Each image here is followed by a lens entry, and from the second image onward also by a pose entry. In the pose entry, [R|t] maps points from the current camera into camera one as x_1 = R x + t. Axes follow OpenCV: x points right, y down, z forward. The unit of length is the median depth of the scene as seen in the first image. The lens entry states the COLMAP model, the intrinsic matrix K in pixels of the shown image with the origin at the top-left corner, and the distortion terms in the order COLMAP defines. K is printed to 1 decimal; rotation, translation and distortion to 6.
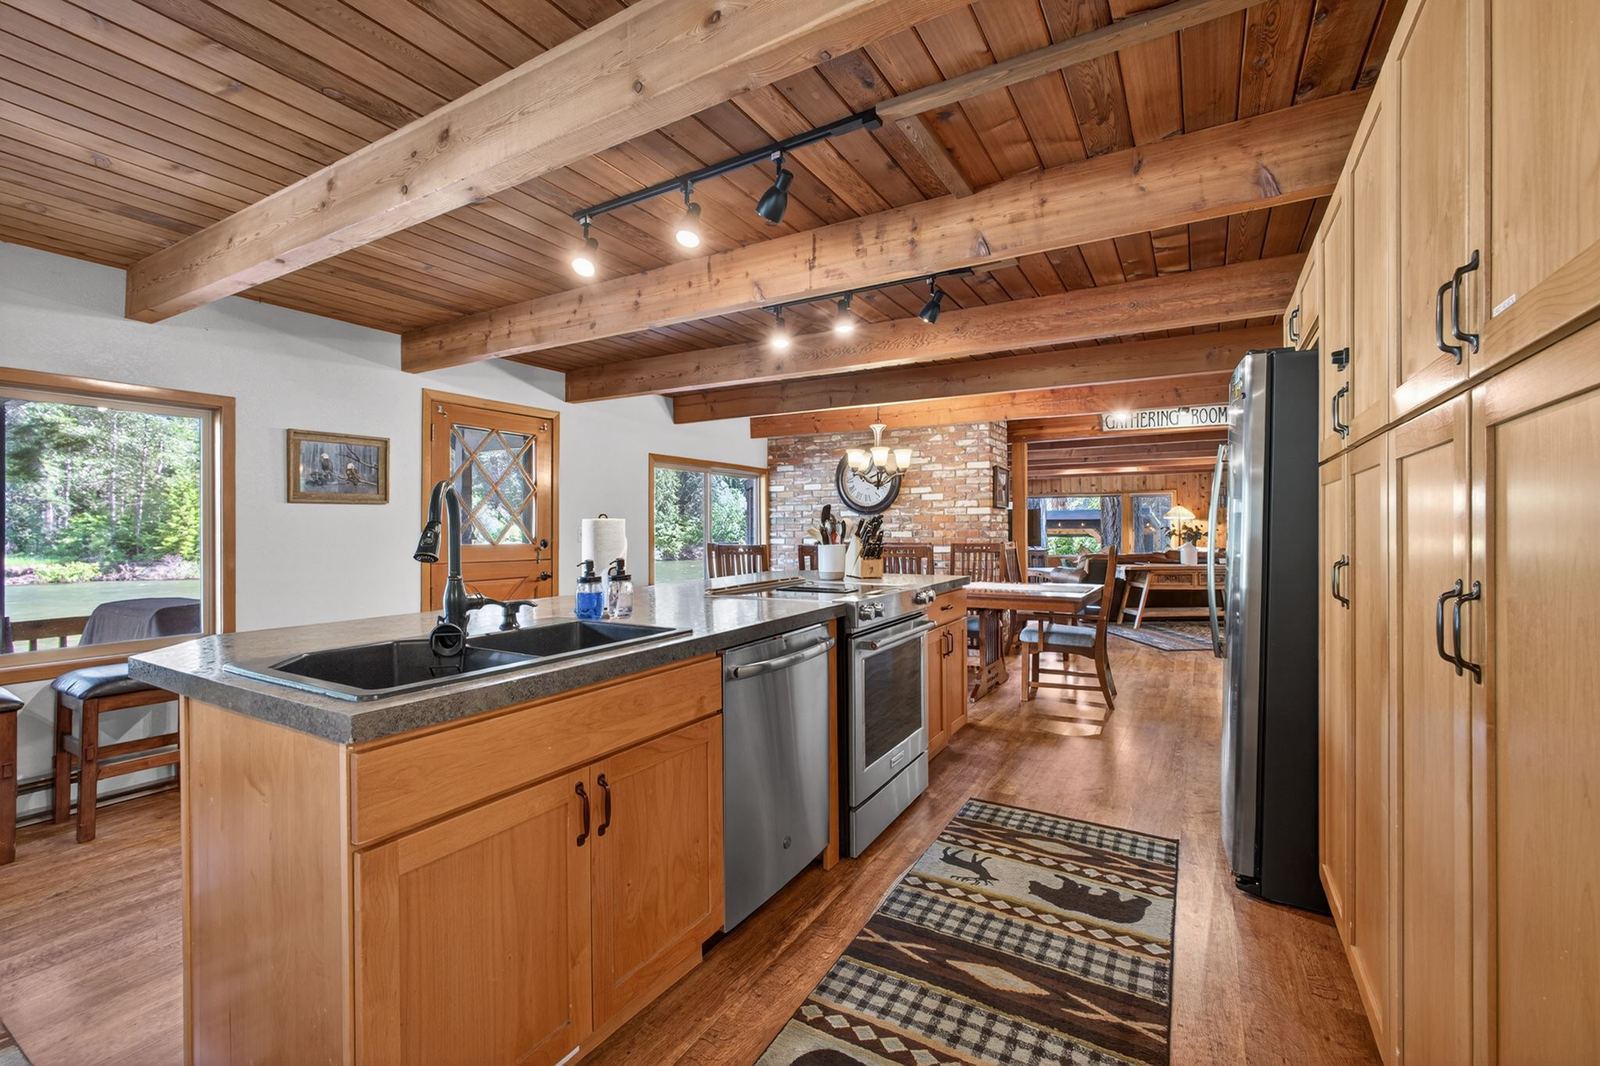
lens RADIAL K [[685.1, 0, 799.2], [0, 685.1, 526.1], [0, 0, 1]] dist [-0.001820, 0.004042]
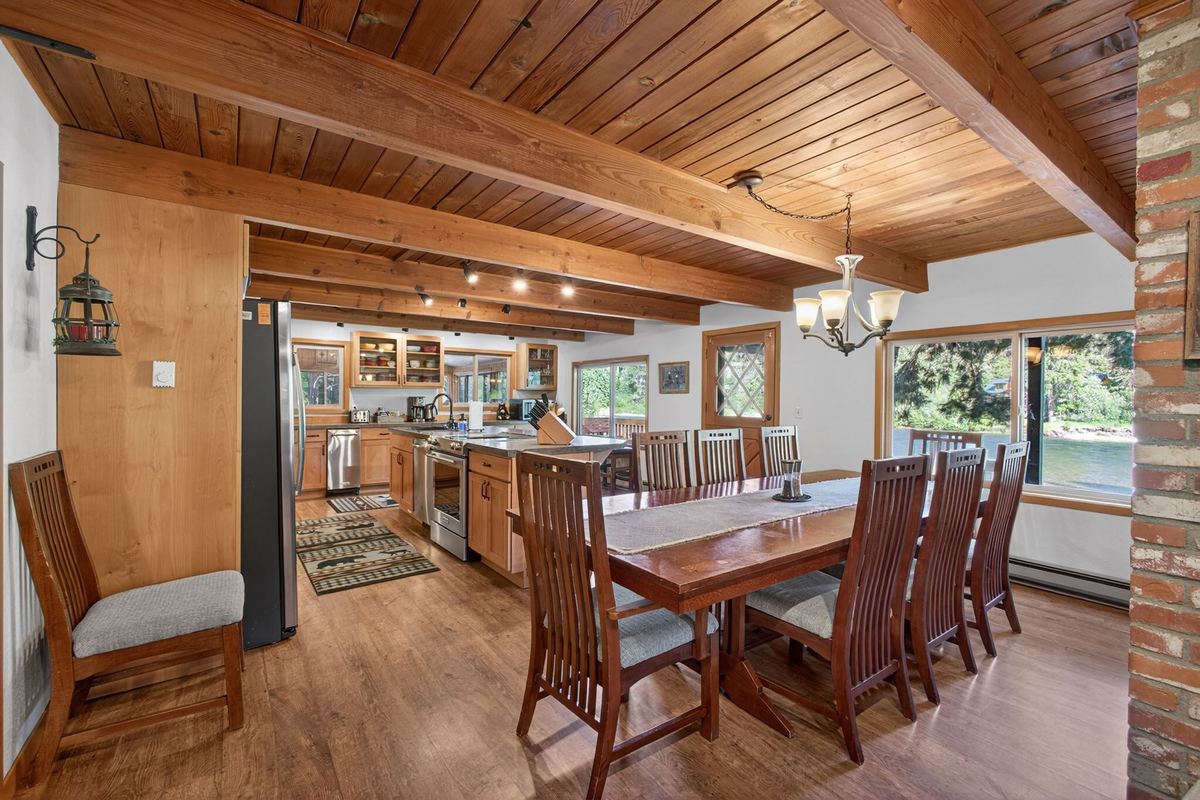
lens RADIAL K [[513.8, 0, 597.5], [0, 513.8, 400.3], [0, 0, 1]] dist [-0.001820, 0.004042]
pose [[-0.398424, 0.007789, -0.917168, 1.616562], [-0.007471, 0.999903, 0.011738, -0.045140], [0.917171, 0.011529, -0.398327, 2.397161]]
